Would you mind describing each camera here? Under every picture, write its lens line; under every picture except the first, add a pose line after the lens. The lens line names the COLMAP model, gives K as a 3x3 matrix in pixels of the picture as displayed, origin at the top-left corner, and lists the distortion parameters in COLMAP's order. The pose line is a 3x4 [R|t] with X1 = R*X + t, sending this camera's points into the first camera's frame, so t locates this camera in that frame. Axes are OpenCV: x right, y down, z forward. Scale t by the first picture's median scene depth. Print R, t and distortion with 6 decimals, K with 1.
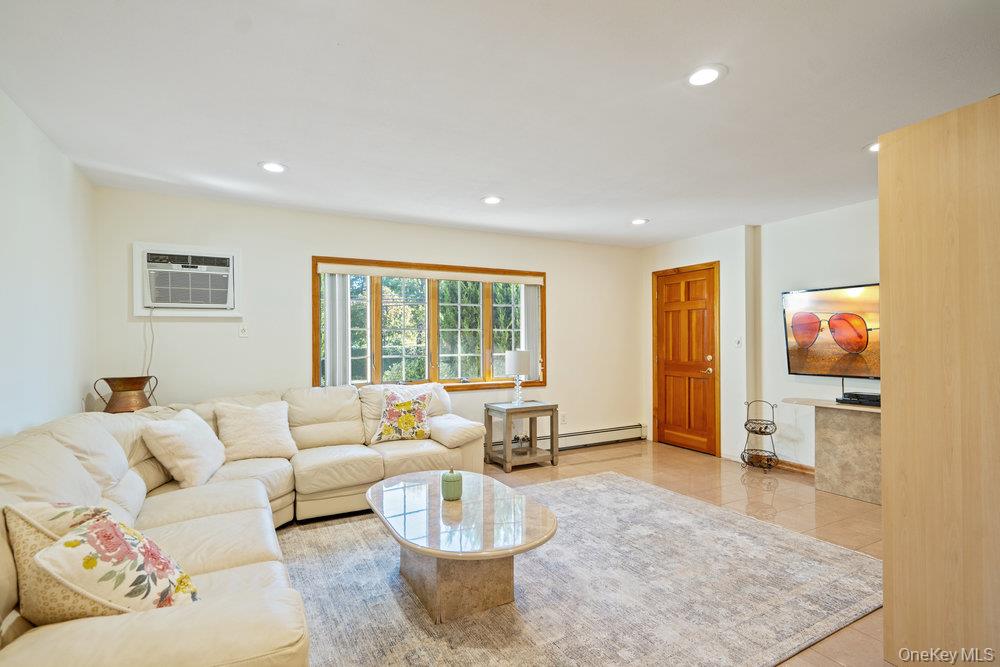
lens RADIAL K [[471.4, 0, 497.4], [0, 471.4, 339.1], [0, 0, 1]] dist [-0.003677, 0.000105]
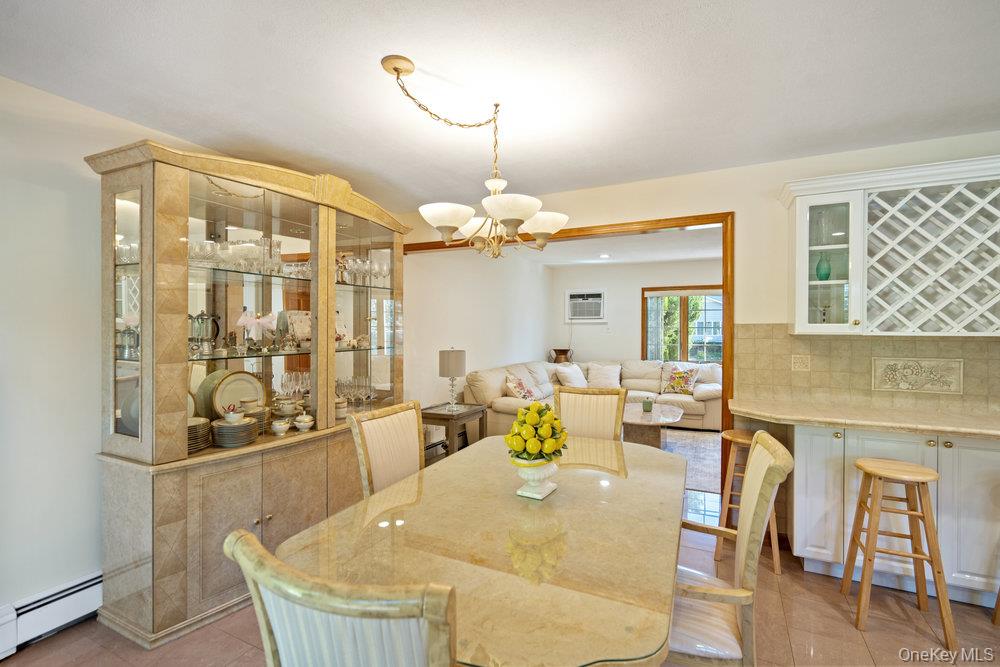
lens RADIAL K [[455.9, 0, 500.5], [0, 455.9, 329.2], [0, 0, 1]] dist [-0.002279, -0.000038]
pose [[0.578940, 0.012970, -0.815267, 0.774788], [-0.001977, 0.999893, 0.014504, -0.044811], [0.815368, -0.006785, 0.578903, -0.490500]]
